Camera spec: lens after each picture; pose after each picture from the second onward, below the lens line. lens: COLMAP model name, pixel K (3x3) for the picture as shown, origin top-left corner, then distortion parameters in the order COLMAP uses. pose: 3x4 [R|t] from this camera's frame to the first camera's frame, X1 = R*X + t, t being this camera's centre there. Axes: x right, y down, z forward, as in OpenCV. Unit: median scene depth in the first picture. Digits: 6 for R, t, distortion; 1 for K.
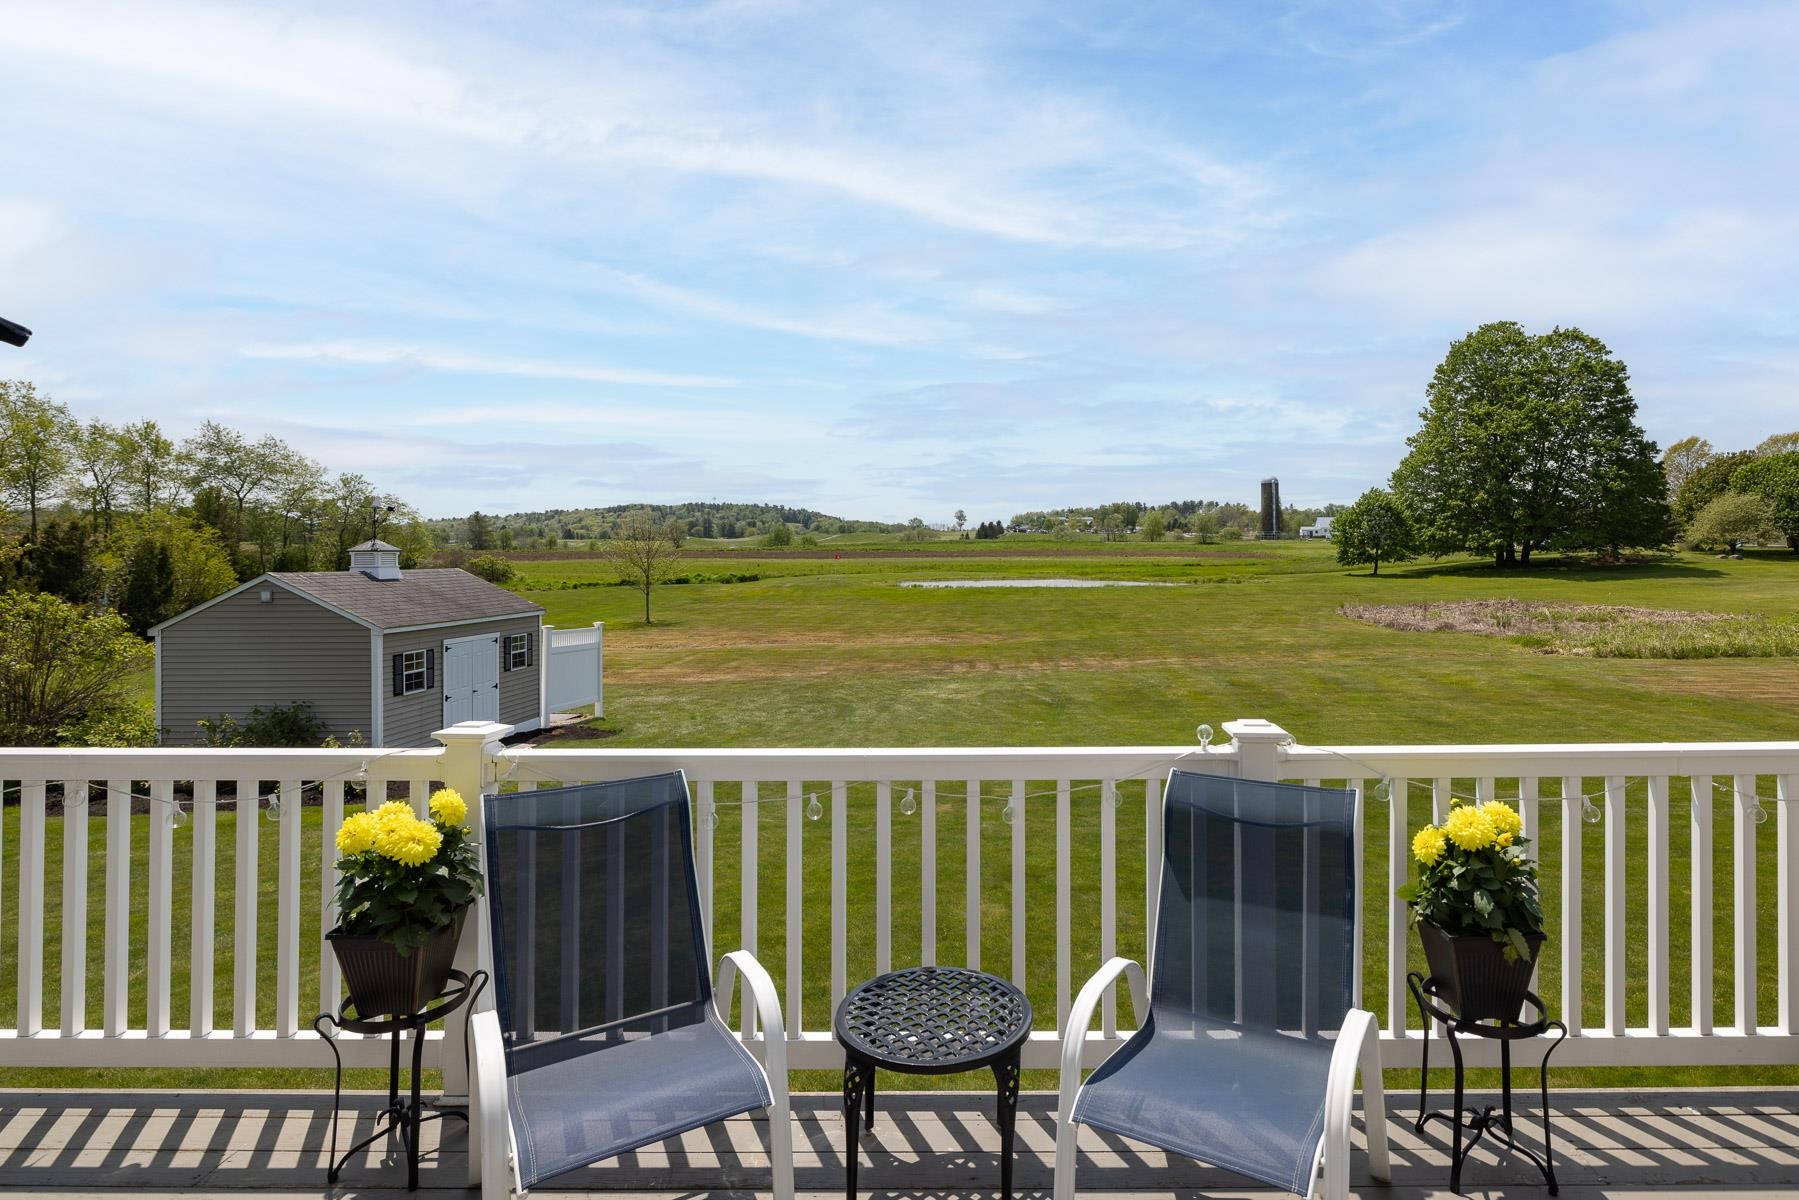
lens RADIAL K [[917.9, 0, 903.1], [0, 917.9, 530.3], [0, 0, 1]] dist [-0.005394, -0.000496]
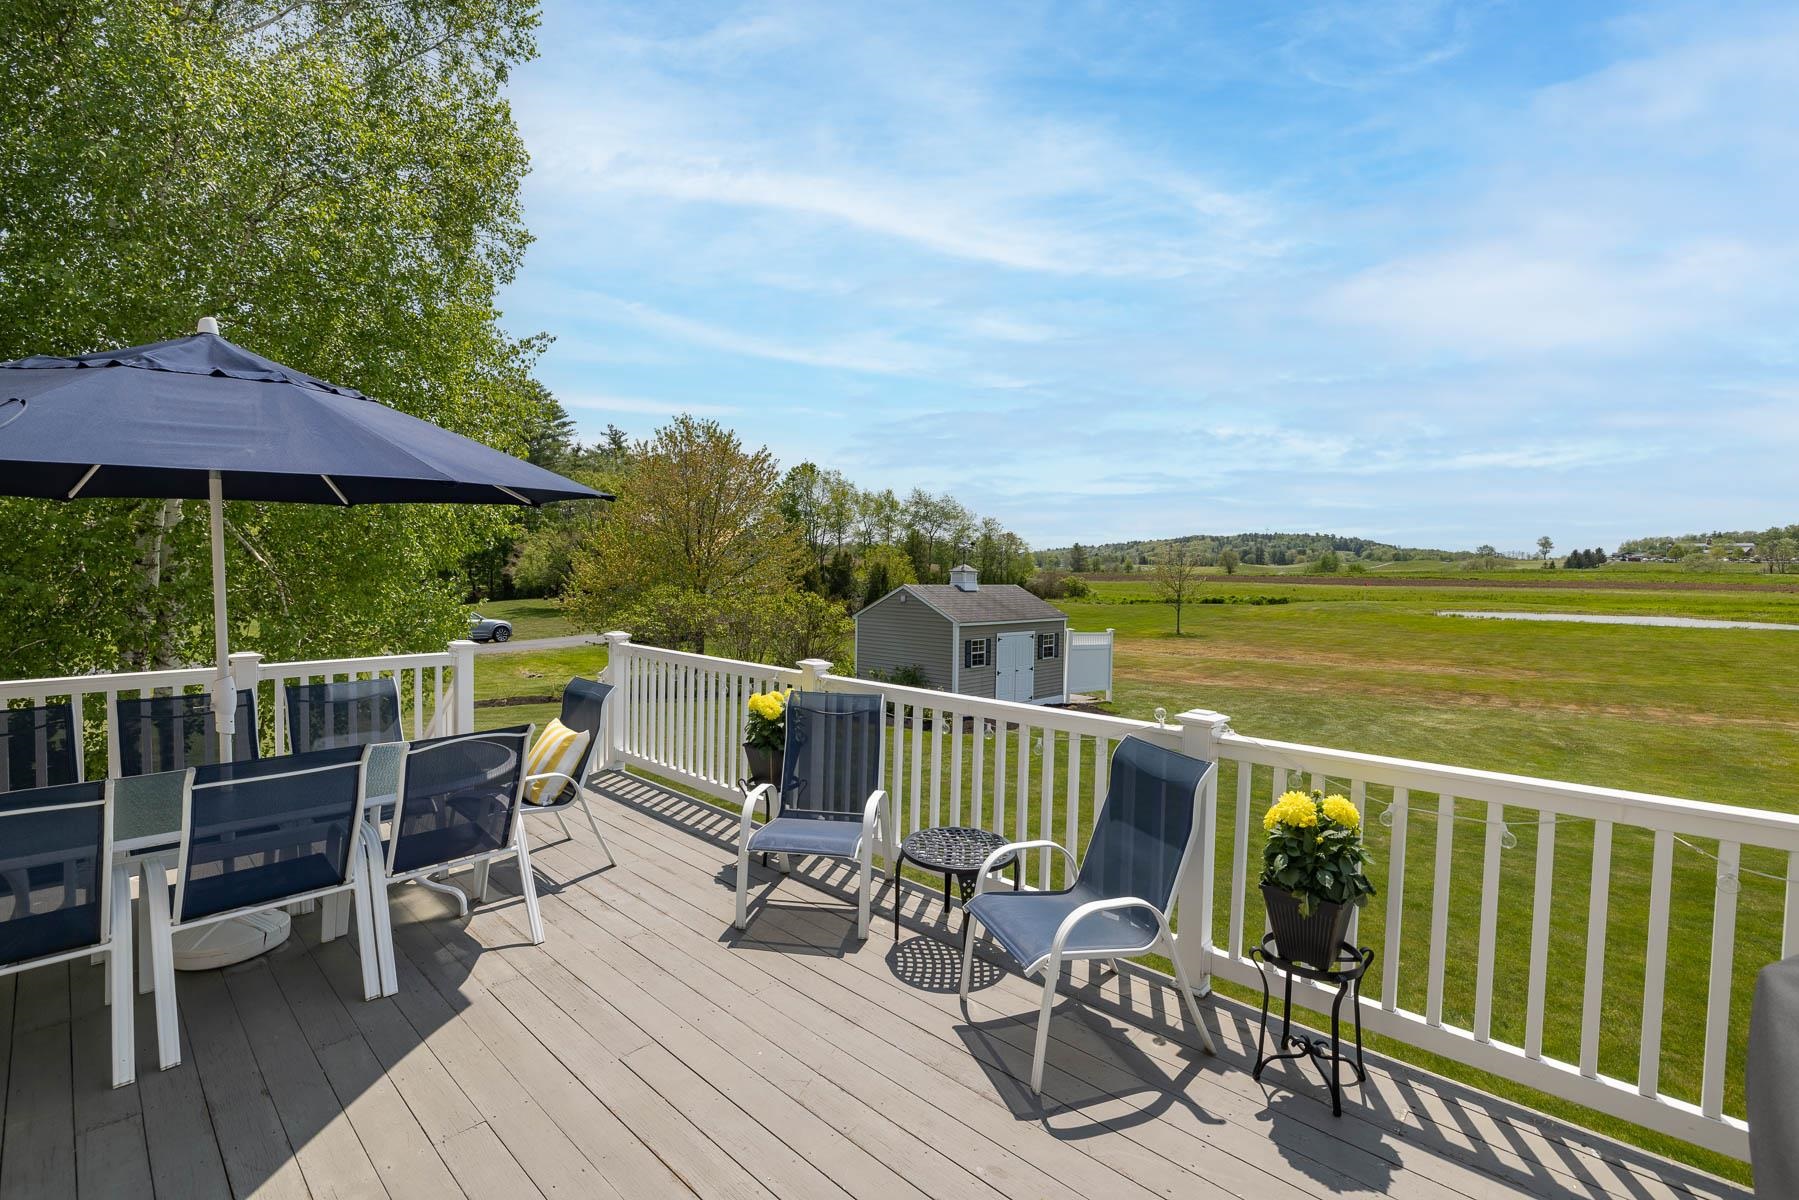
lens RADIAL K [[807.2, 0, 907.1], [0, 807.2, 582.7], [0, 0, 1]] dist [-0.007958, 0.000315]
pose [[0.733826, 0.023888, -0.678918, 0.168169], [-0.001538, 0.999437, 0.033504, -0.002232], [0.679336, -0.023542, 0.733450, -0.023489]]
